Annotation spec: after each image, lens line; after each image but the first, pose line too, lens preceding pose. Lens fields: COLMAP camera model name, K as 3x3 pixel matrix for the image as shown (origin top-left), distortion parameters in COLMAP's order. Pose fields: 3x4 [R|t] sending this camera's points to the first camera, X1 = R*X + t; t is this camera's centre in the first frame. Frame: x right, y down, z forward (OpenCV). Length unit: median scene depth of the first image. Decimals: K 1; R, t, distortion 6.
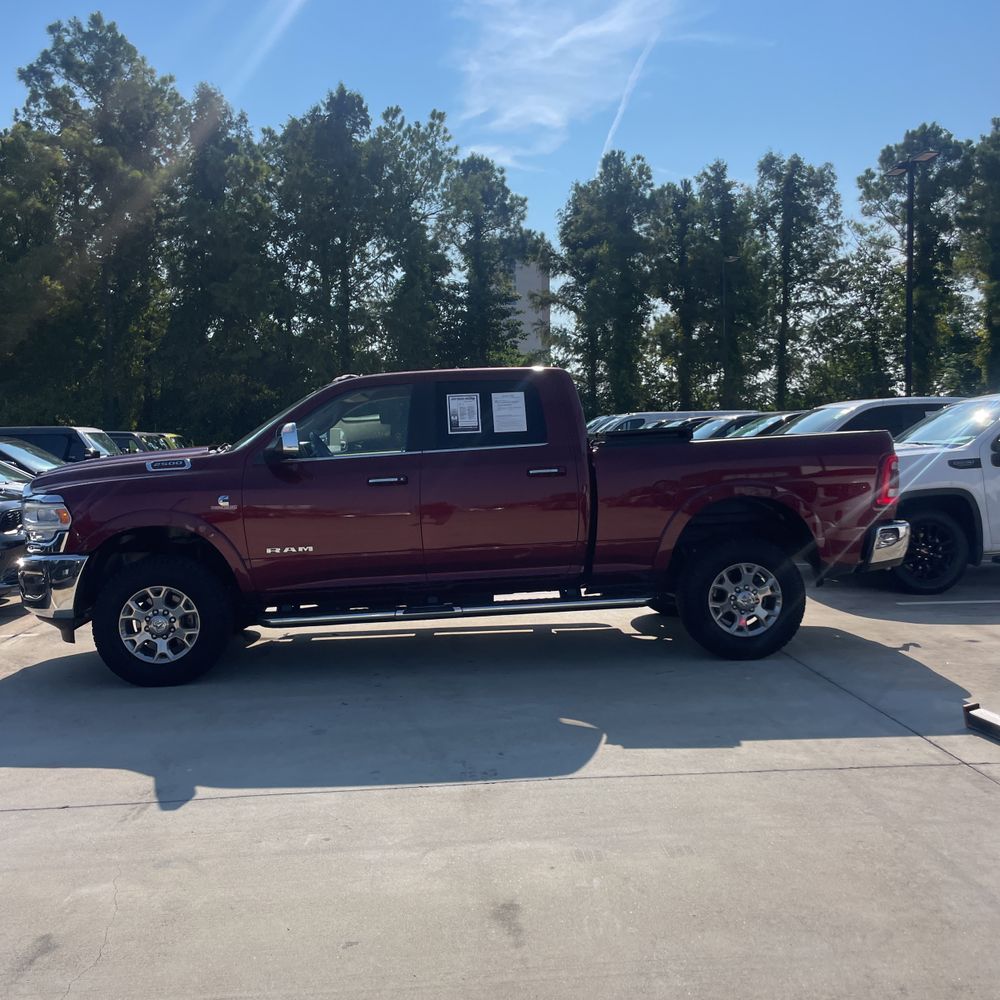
lens RADIAL K [[1052.4, 0, 515.2], [0, 1052.4, 483.4], [0, 0, 1]] dist [0.146096, -0.257616]
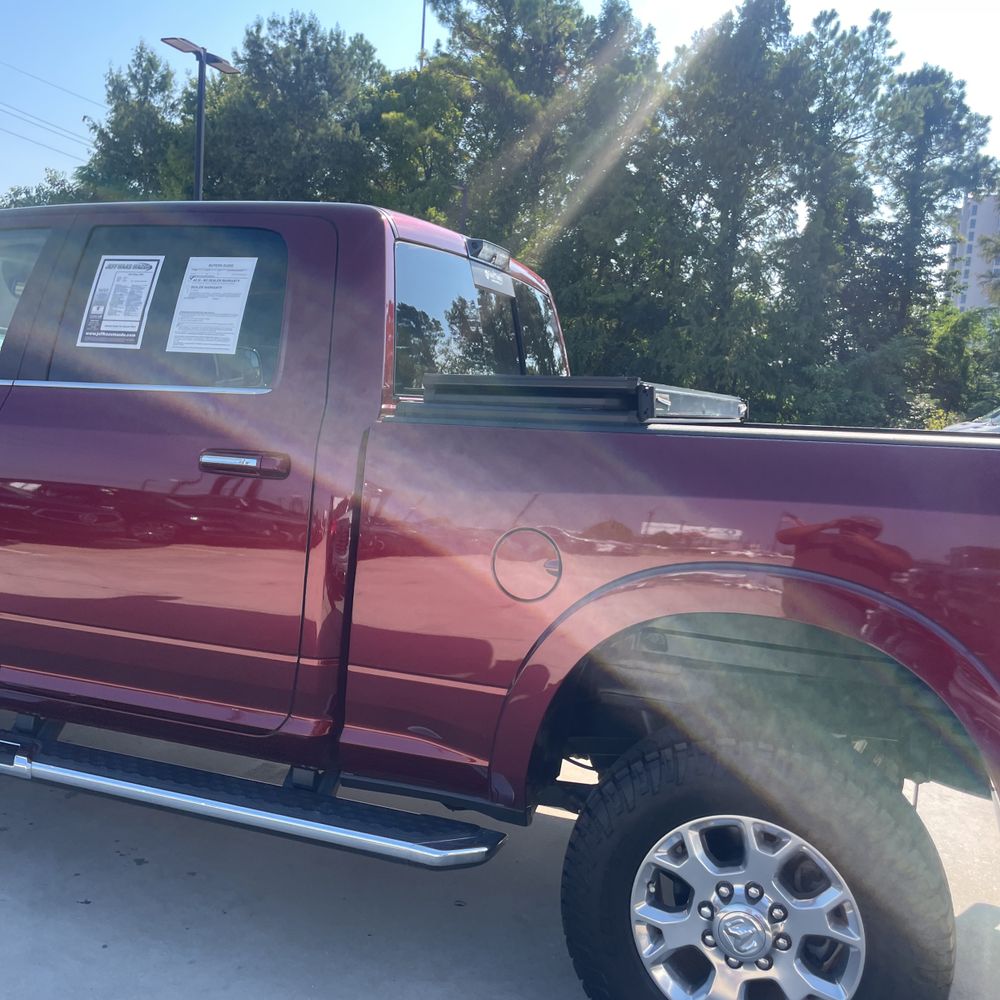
lens RADIAL K [[1027.6, 0, 513.0], [0, 1027.6, 484.0], [0, 0, 1]] dist [0.123275, -0.185671]
pose [[0.900178, 0.124308, -0.417405, 0.054914], [-0.107312, 0.992160, 0.064049, -0.007580], [0.422095, -0.012863, 0.906460, 0.139145]]
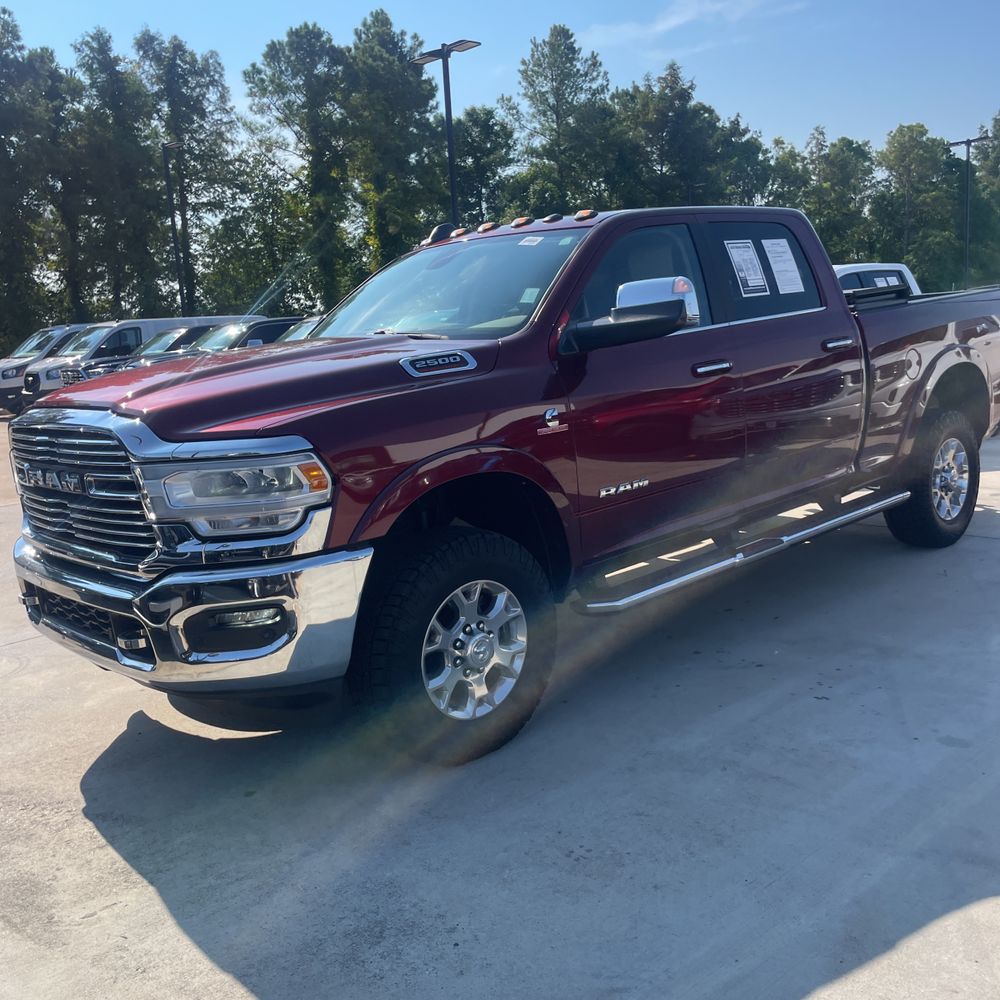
lens RADIAL K [[1038.2, 0, 518.3], [0, 1038.2, 483.0], [0, 0, 1]] dist [0.097851, -0.127564]
pose [[0.772522, -0.127738, 0.622008, -0.125631], [0.079156, 0.991289, 0.105265, -0.001895], [-0.630036, -0.032084, 0.775903, 0.110263]]
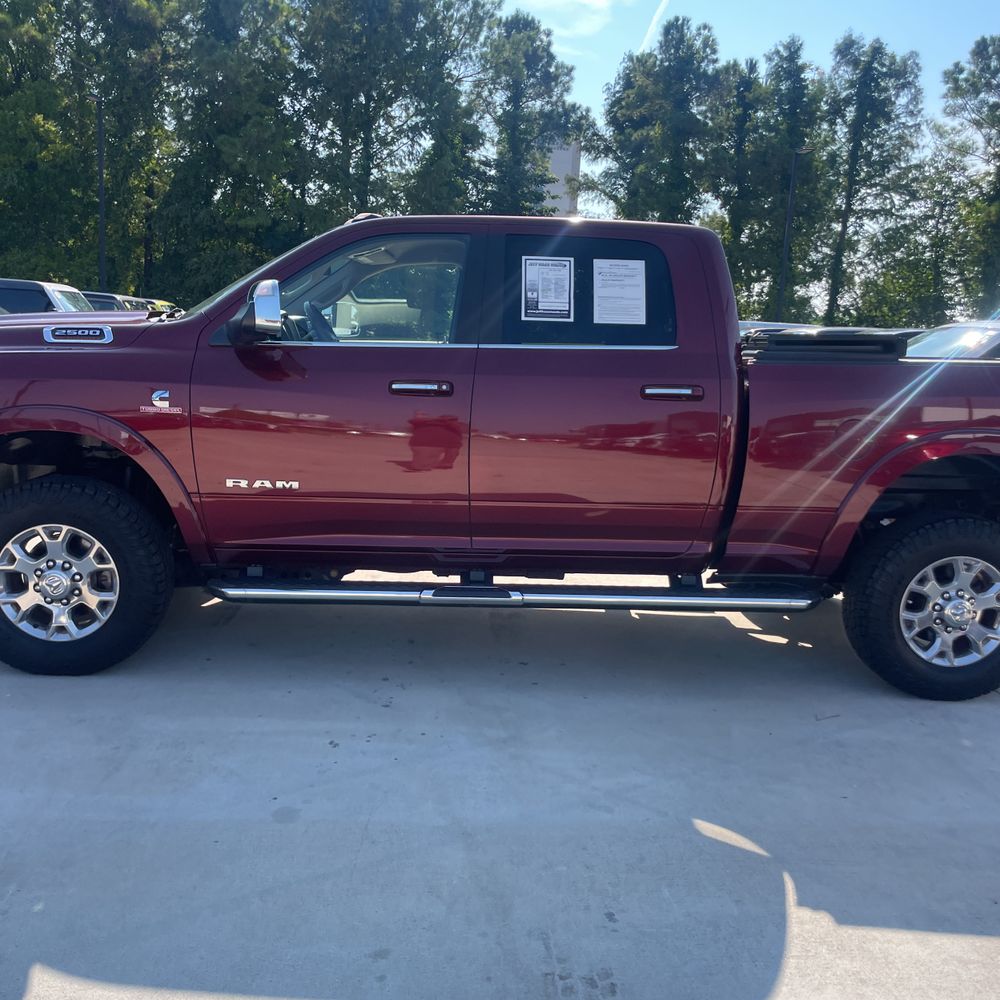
lens RADIAL K [[1038.2, 0, 503.6], [0, 1038.2, 512.6], [0, 0, 1]] dist [0.098604, -0.142566]
pose [[0.996903, 0.078190, -0.008437, -0.011979], [-0.076539, 0.989274, 0.124414, -0.001922], [0.018074, -0.123383, 0.992194, 0.073789]]
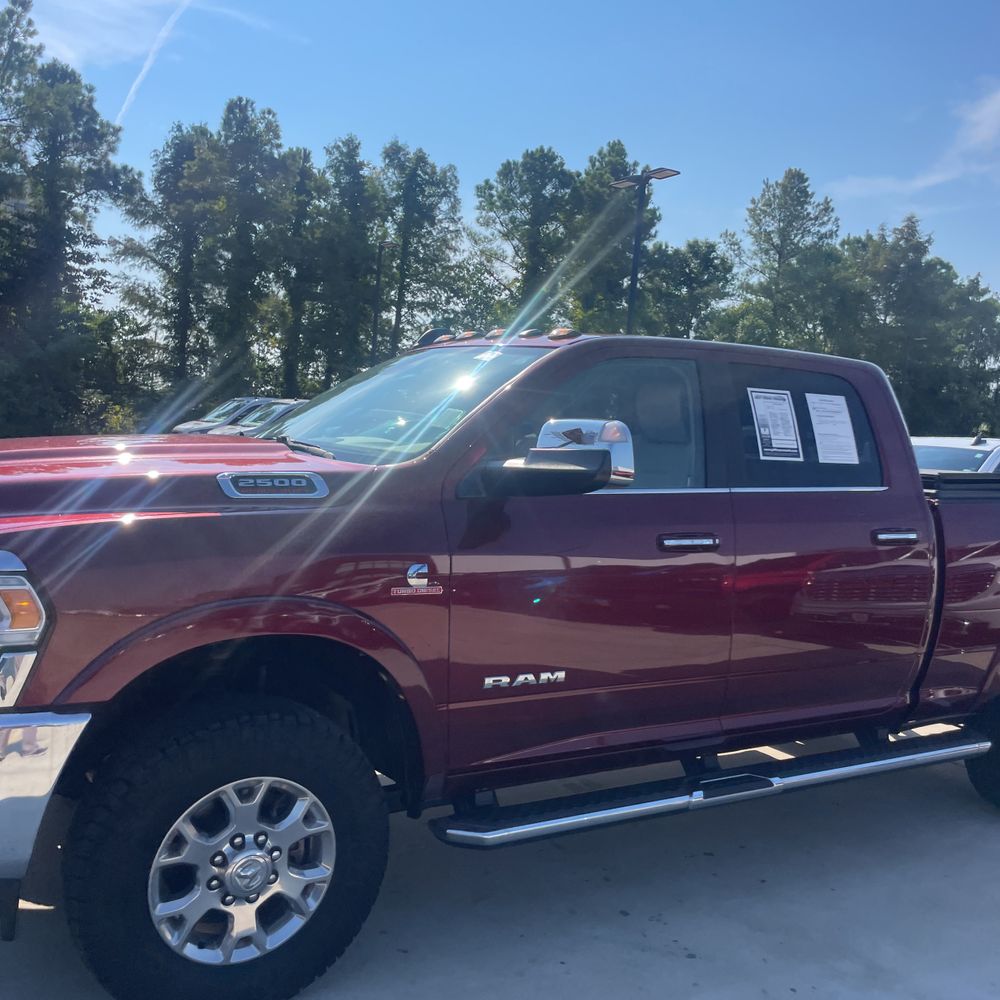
lens RADIAL K [[1027.6, 0, 513.0], [0, 1027.6, 484.0], [0, 0, 1]] dist [0.123275, -0.185671]
pose [[0.884352, 0.064437, 0.462352, -0.085657], [-0.070430, 0.997507, -0.004308, -0.004546], [-0.461477, -0.028754, 0.886686, 0.115929]]
